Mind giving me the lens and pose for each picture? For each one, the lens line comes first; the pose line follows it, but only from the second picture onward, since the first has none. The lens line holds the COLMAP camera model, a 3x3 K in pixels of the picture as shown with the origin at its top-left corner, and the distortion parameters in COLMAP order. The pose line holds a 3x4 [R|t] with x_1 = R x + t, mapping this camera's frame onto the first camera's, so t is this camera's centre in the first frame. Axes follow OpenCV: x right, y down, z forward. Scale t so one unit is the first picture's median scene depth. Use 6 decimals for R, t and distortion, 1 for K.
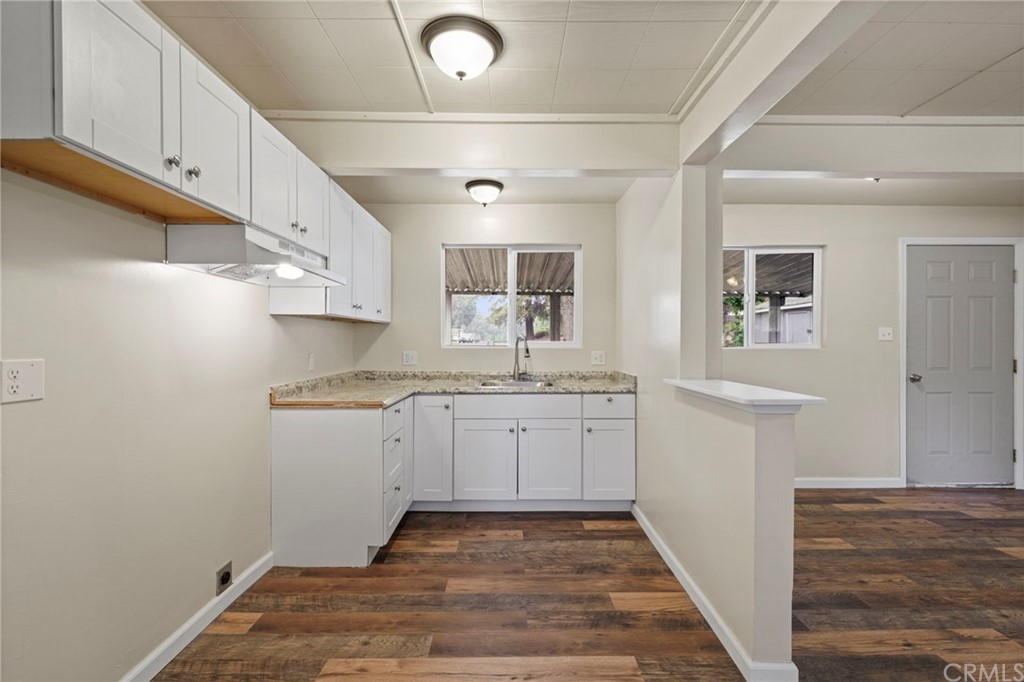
lens RADIAL K [[484.8, 0, 516.6], [0, 484.8, 342.1], [0, 0, 1]] dist [0.004836, 0.001522]
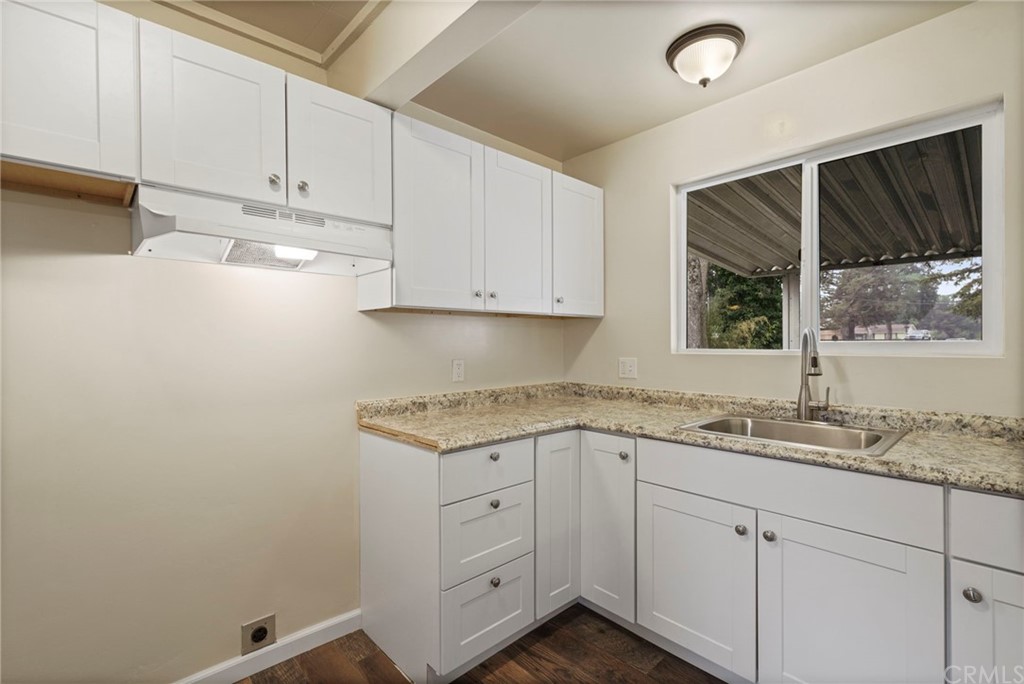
lens RADIAL K [[465.4, 0, 514.3], [0, 465.4, 344.2], [0, 0, 1]] dist [0.006026, -0.001175]
pose [[0.665056, -0.003650, -0.746785, 0.182863], [0.005949, 0.999982, 0.000410, -0.001441], [0.746770, -0.004715, 0.665065, 0.530759]]
